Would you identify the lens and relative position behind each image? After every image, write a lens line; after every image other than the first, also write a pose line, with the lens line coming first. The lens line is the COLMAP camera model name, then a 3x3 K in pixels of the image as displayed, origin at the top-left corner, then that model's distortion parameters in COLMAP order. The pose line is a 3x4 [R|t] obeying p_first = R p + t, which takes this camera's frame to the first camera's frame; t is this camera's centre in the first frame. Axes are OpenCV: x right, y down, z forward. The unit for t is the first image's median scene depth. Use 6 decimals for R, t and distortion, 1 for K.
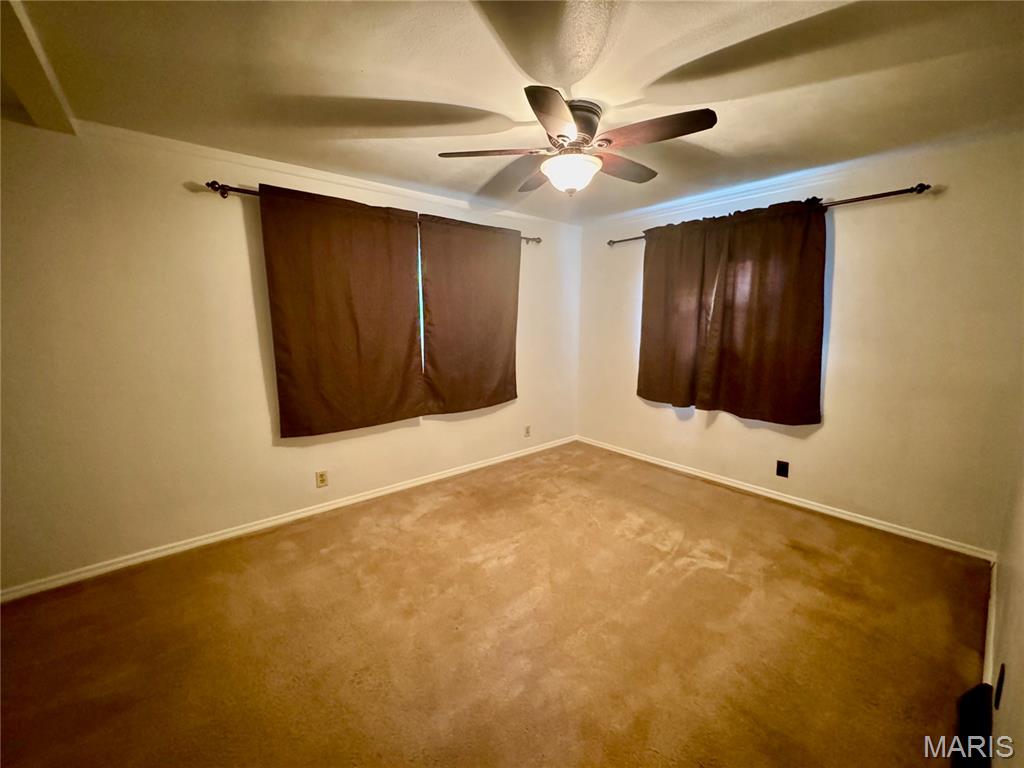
lens RADIAL K [[408.5, 0, 512.7], [0, 408.5, 381.7], [0, 0, 1]] dist [-0.002525, 0.000264]
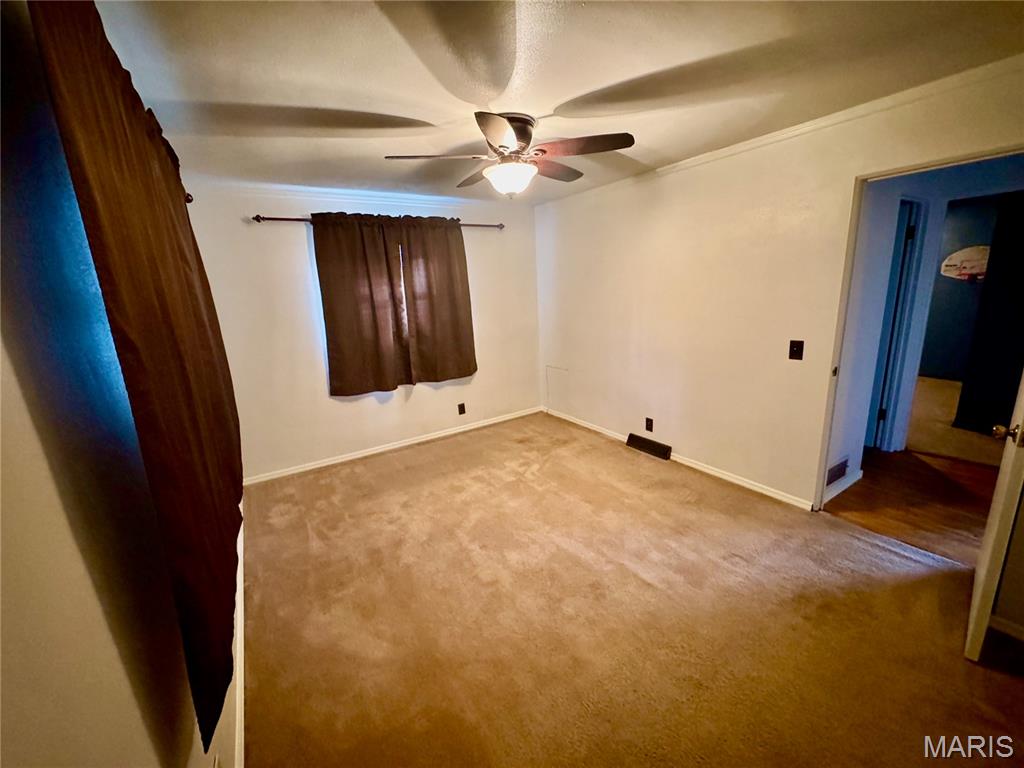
lens RADIAL K [[408.5, 0, 512.7], [0, 408.5, 381.7], [0, 0, 1]] dist [-0.002525, 0.000264]
pose [[0.129895, -0.234085, 0.963500, -0.804484], [0.202023, 0.957597, 0.205415, -0.161149], [-0.970729, 0.167966, 0.171677, 0.689526]]
